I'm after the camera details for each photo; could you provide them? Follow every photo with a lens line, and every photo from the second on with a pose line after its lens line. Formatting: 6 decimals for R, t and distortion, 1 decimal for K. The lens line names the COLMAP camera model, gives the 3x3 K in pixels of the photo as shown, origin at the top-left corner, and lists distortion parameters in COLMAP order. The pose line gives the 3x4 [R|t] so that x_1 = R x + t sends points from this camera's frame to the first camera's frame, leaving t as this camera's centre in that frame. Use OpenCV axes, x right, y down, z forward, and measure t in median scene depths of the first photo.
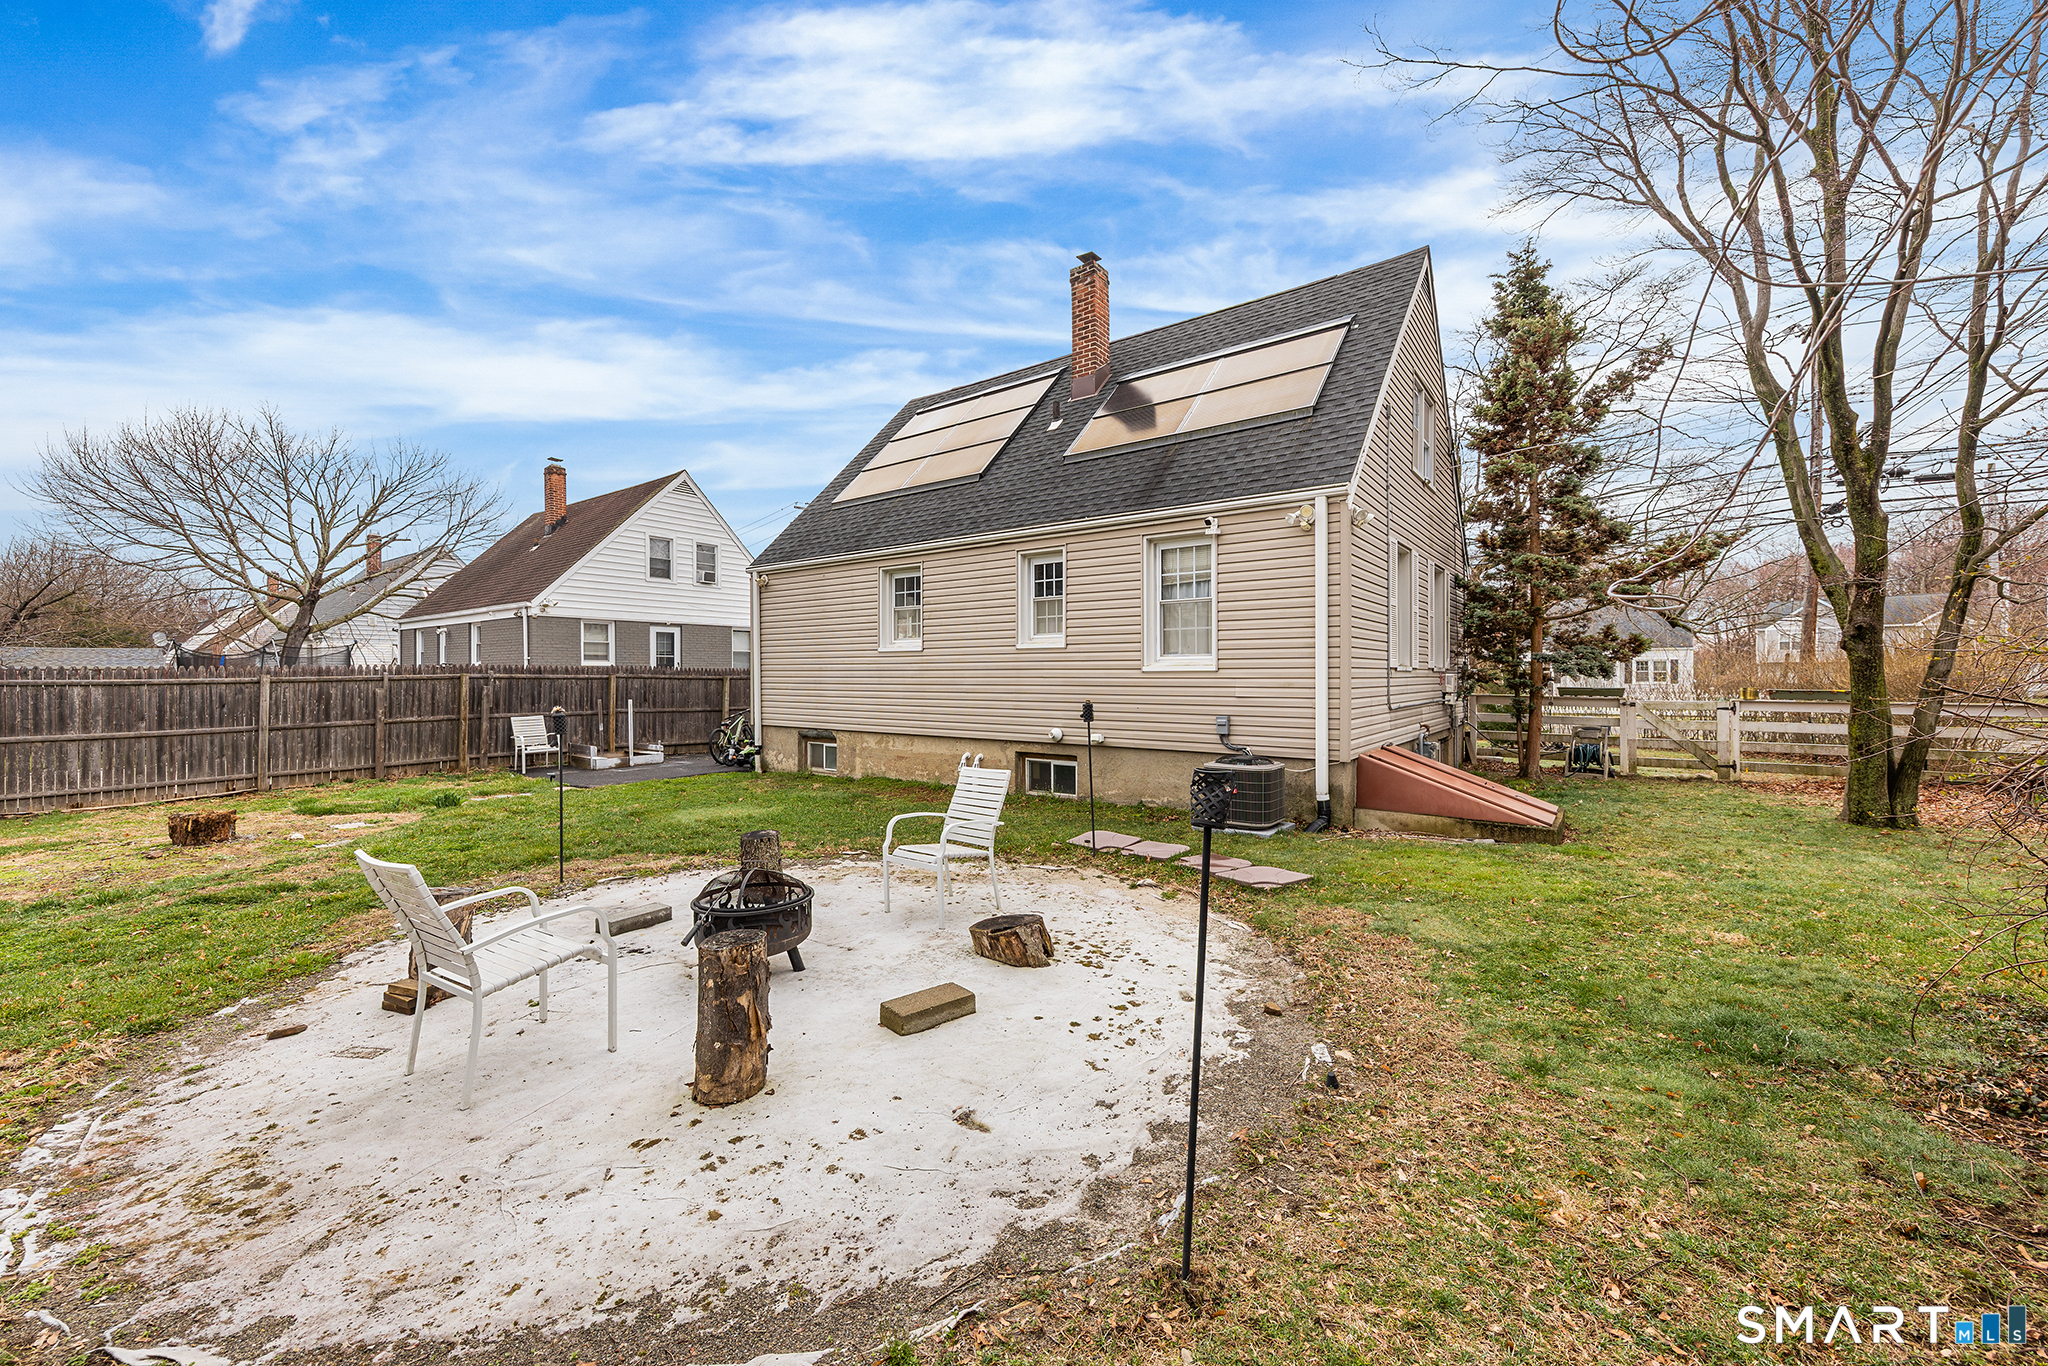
lens RADIAL K [[785.0, 0, 1029.6], [0, 785.0, 671.1], [0, 0, 1]] dist [0.000060, 0.000034]
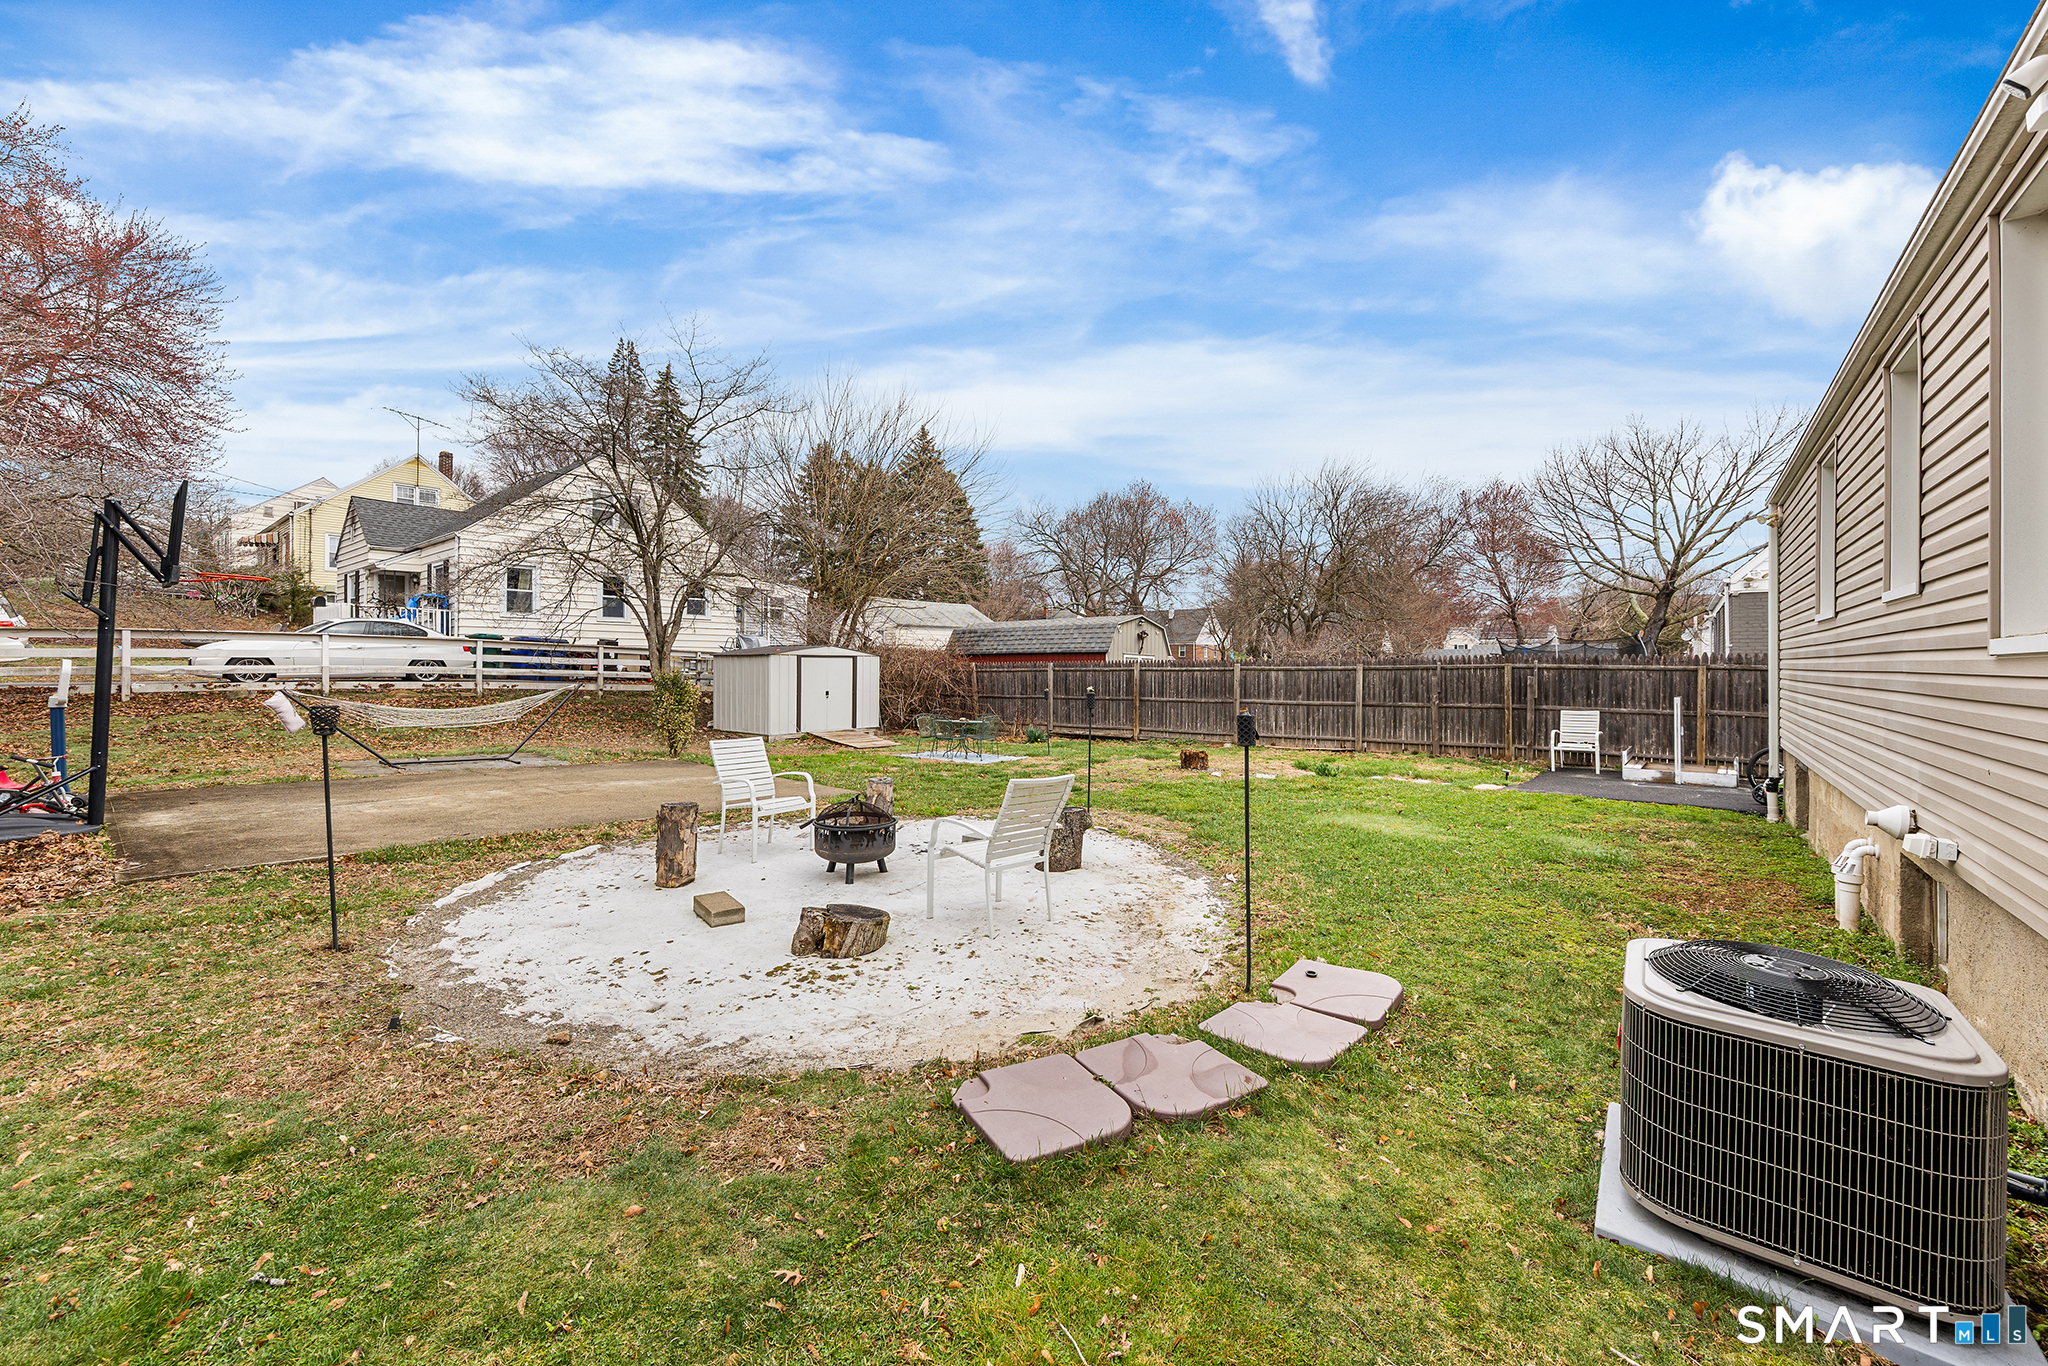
lens RADIAL K [[785.0, 0, 1029.6], [0, 785.0, 671.1], [0, 0, 1]] dist [0.000060, 0.000034]
pose [[-0.046049, 0.011541, -0.998873, 0.381765], [-0.001120, 0.999932, 0.011605, 0.002097], [0.998939, 0.001654, -0.046033, 0.513935]]
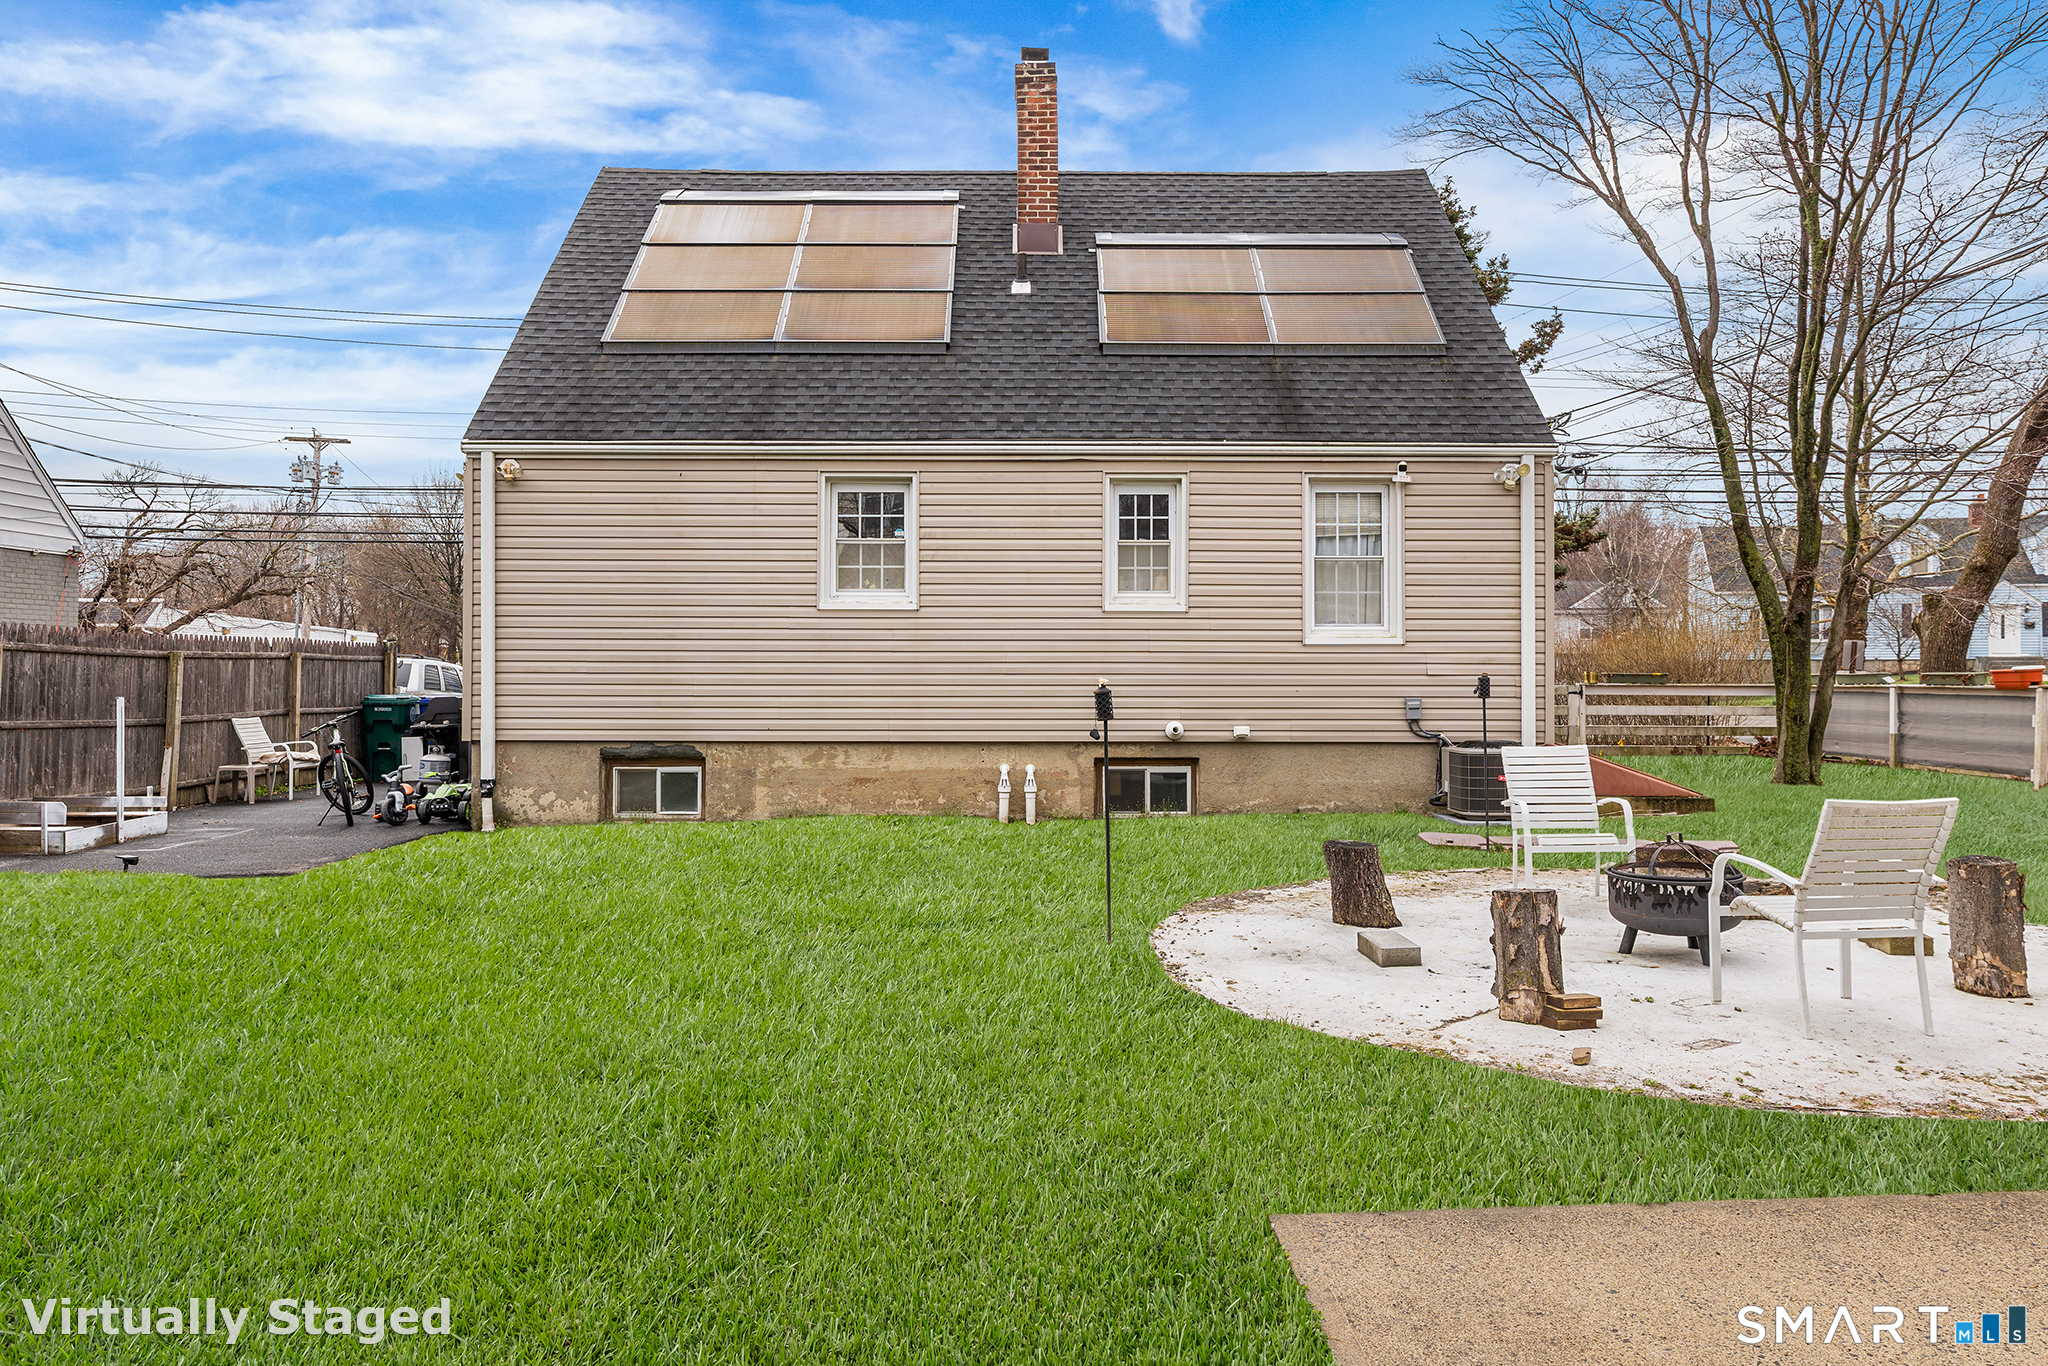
lens RADIAL K [[1303.5, 0, 1023.4], [0, 1303.5, 655.6], [0, 0, 1]] dist [0.004089, 0.000714]
pose [[0.800333, 0.009776, 0.599476, -0.713616], [-0.006028, 0.999948, -0.008259, 0.019604], [-0.599526, 0.002997, 0.800350, 0.098826]]
